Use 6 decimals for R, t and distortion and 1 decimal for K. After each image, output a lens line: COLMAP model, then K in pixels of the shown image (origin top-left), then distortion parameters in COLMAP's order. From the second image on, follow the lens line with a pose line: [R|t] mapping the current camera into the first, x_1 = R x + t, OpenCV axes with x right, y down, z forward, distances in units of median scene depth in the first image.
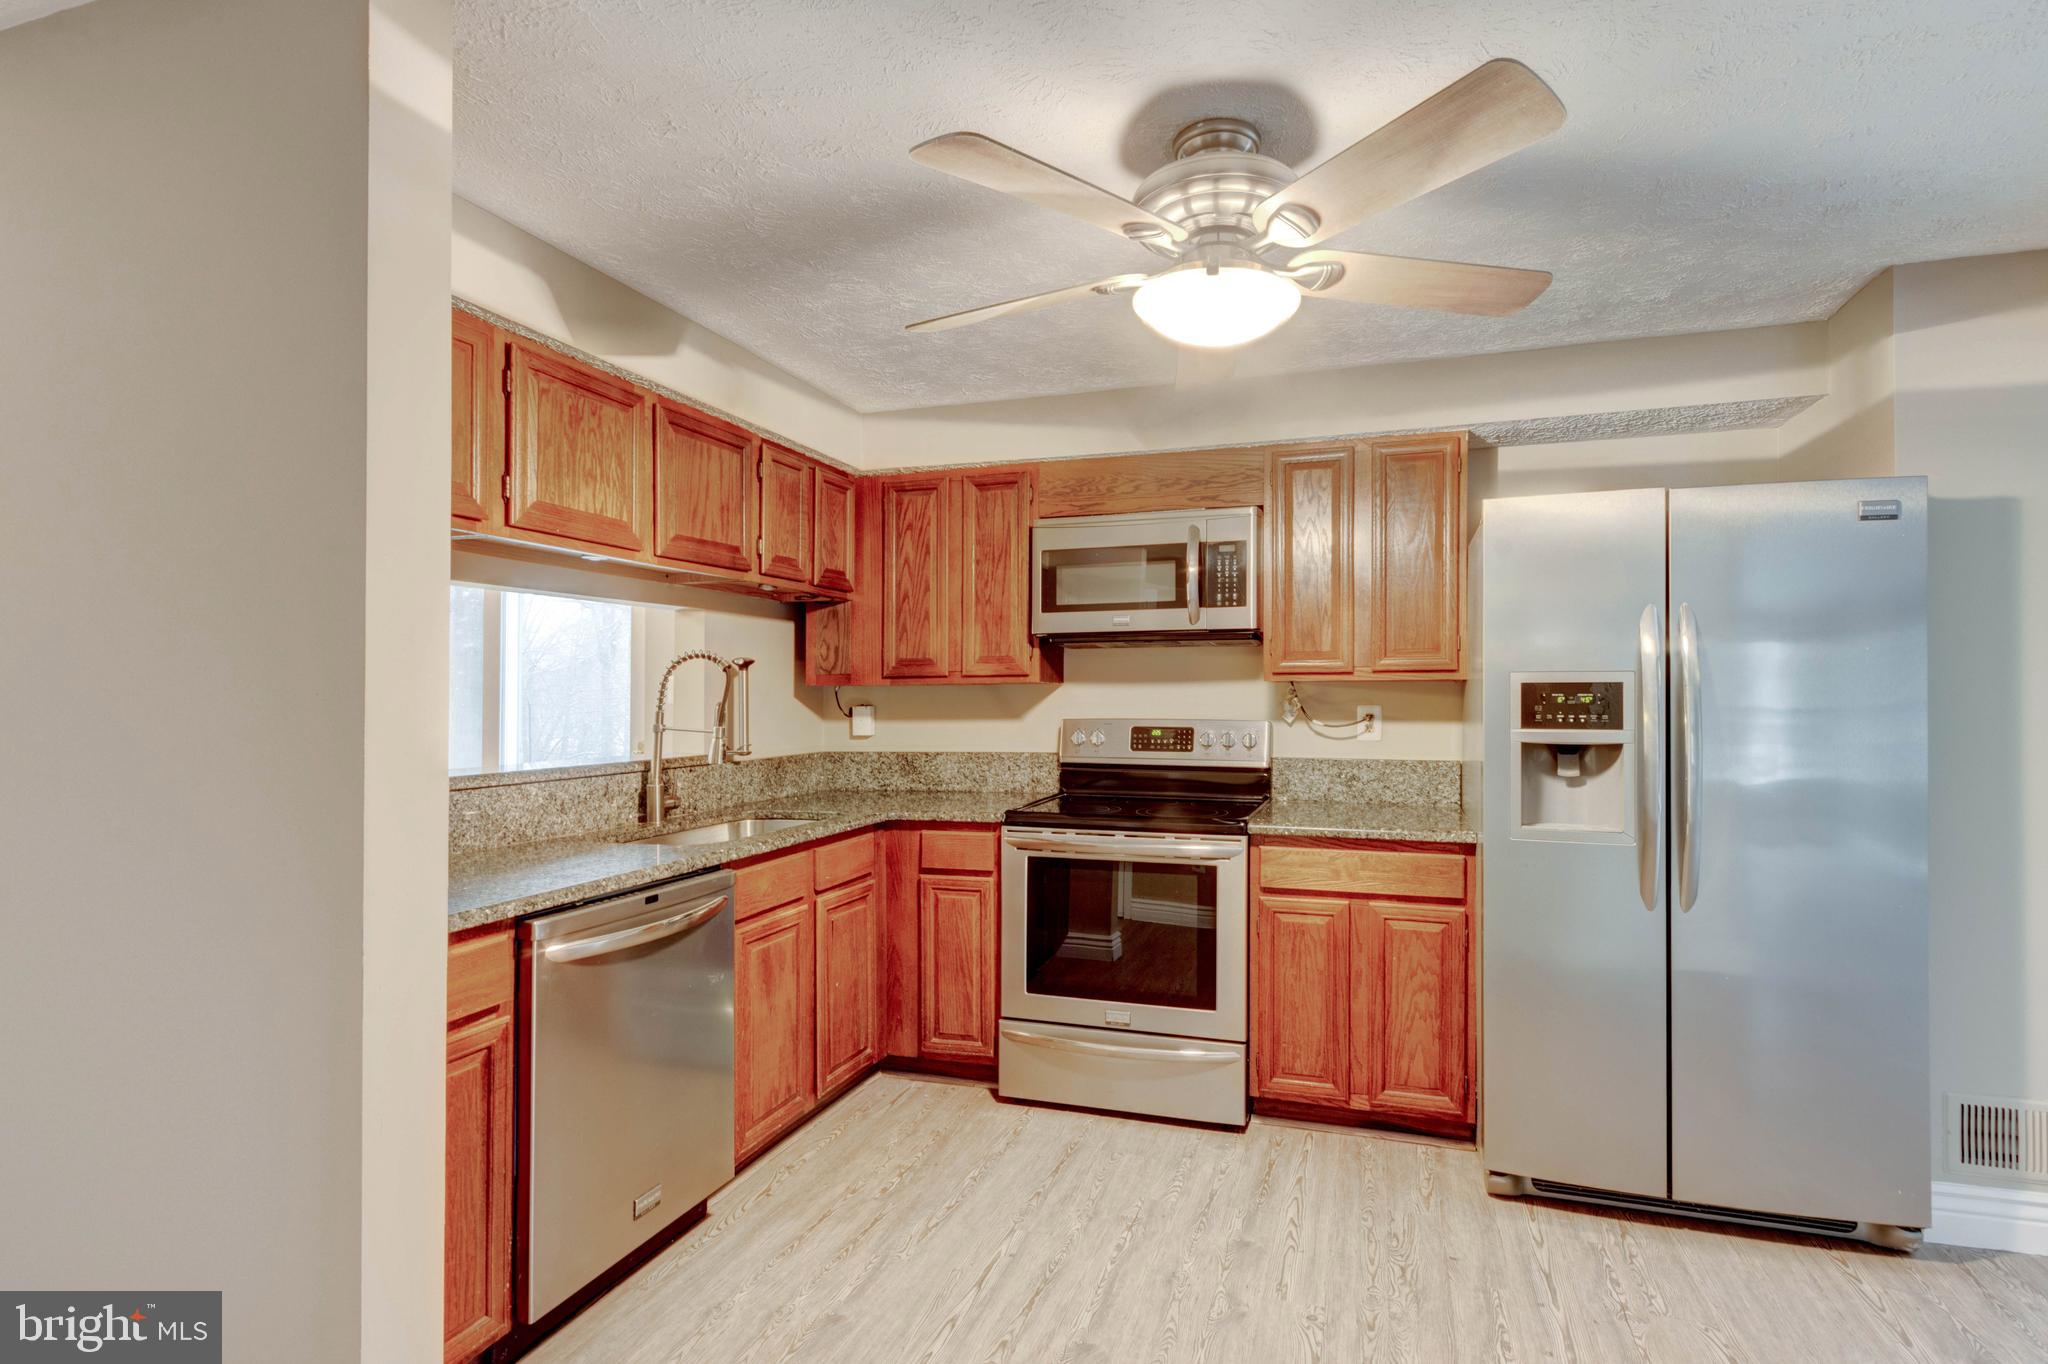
lens RADIAL K [[940.3, 0, 1022.8], [0, 940.3, 697.3], [0, 0, 1]] dist [0.005823, -0.002287]
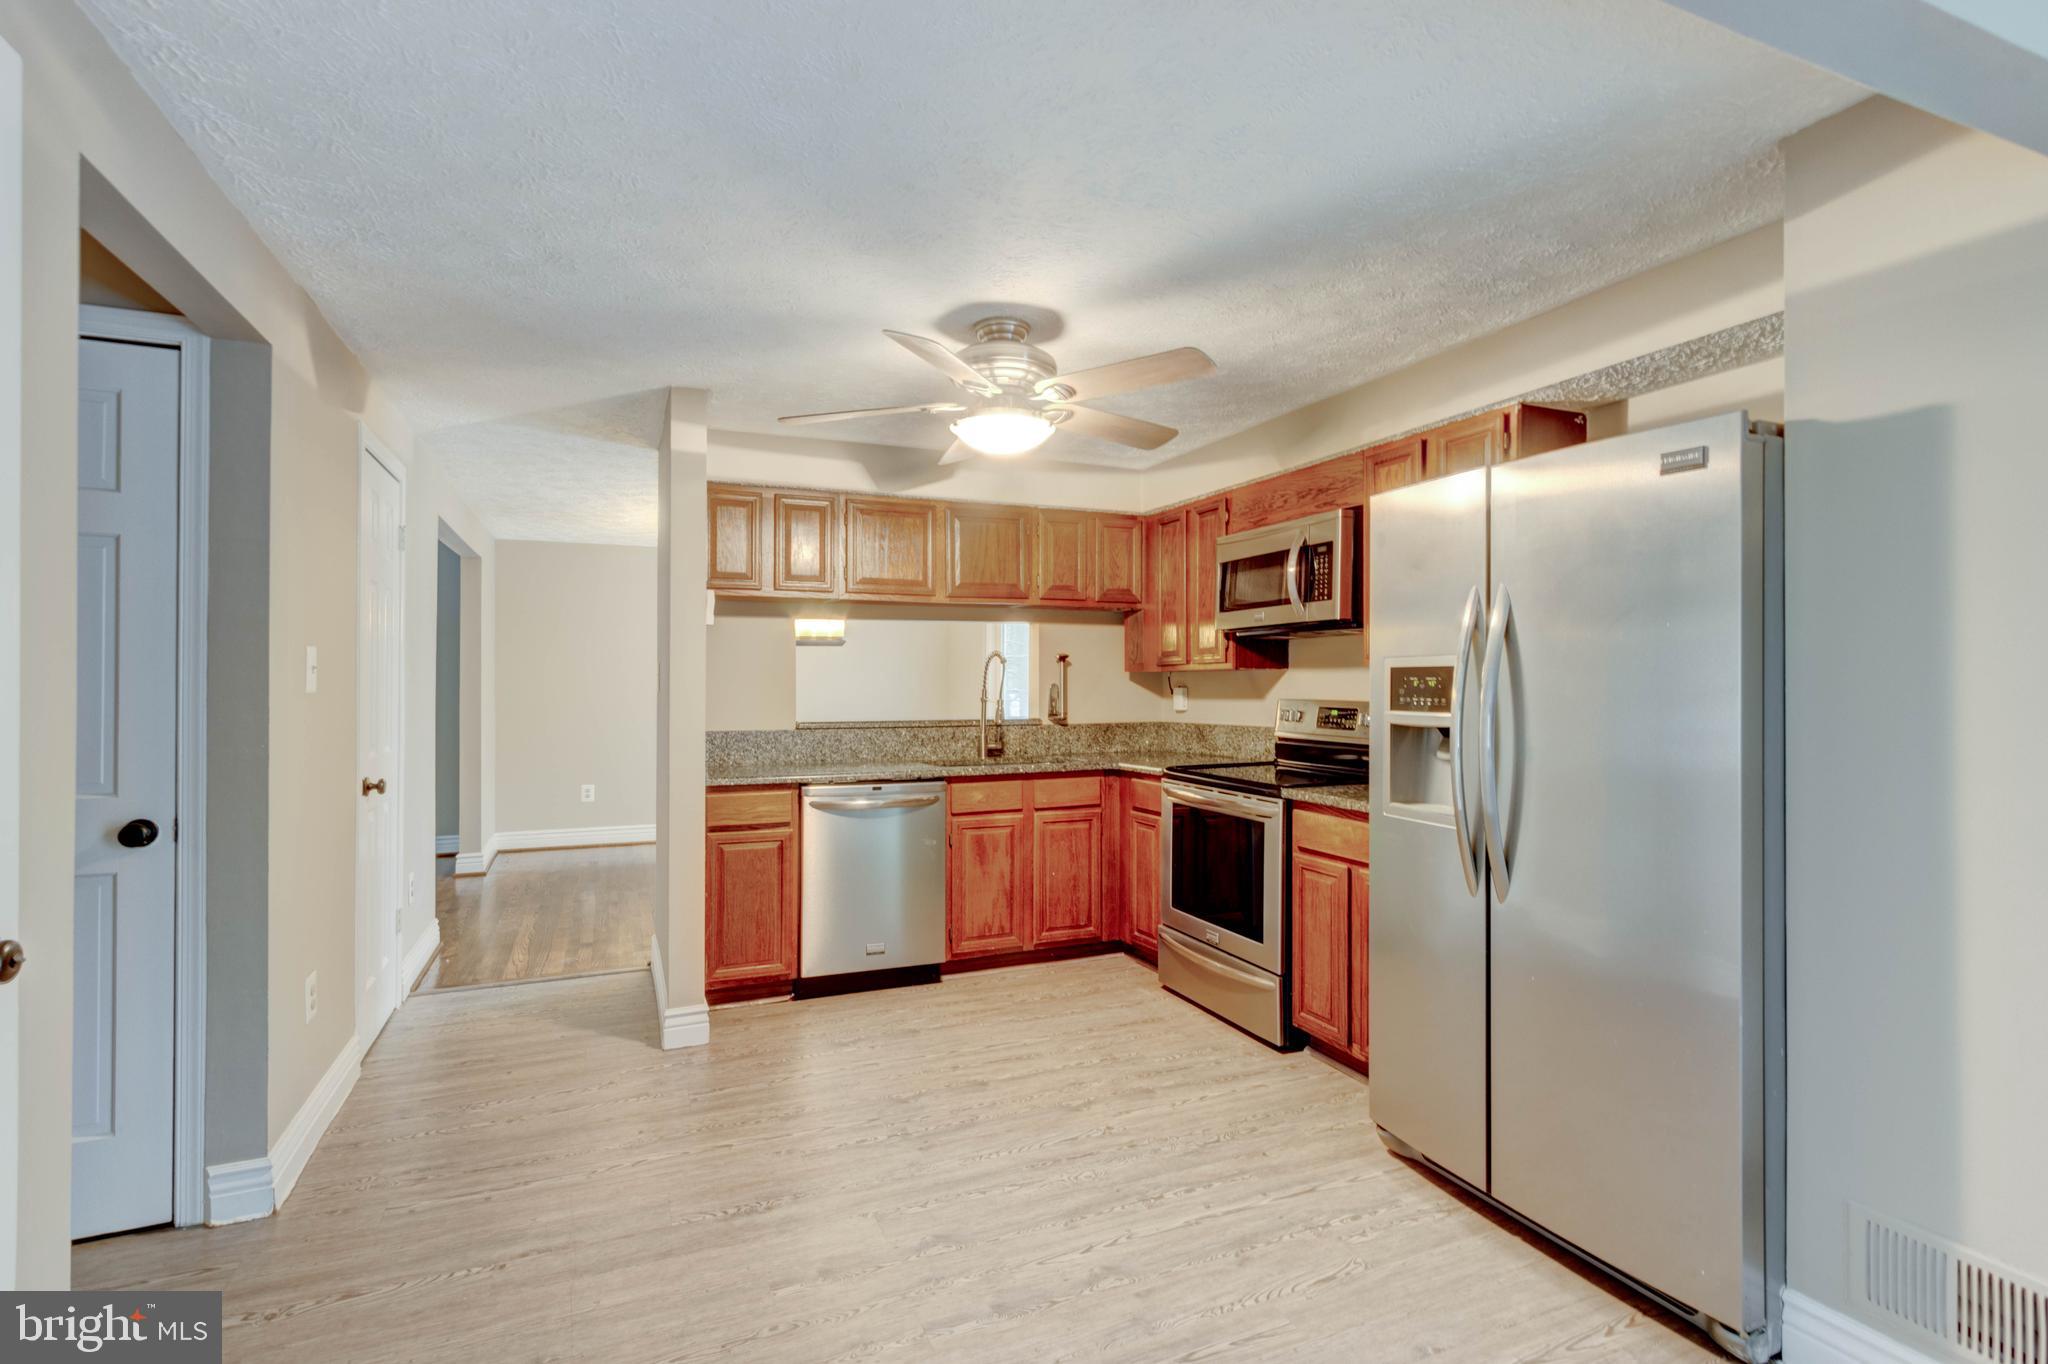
lens RADIAL K [[940.3, 0, 1055.5], [0, 940.3, 681.4], [0, 0, 1]] dist [0.005823, -0.002287]
pose [[0.667807, 0.002084, -0.744332, 0.917618], [-0.001957, 0.999998, 0.001043, 0.000059], [0.744332, 0.000760, 0.667809, 0.010356]]
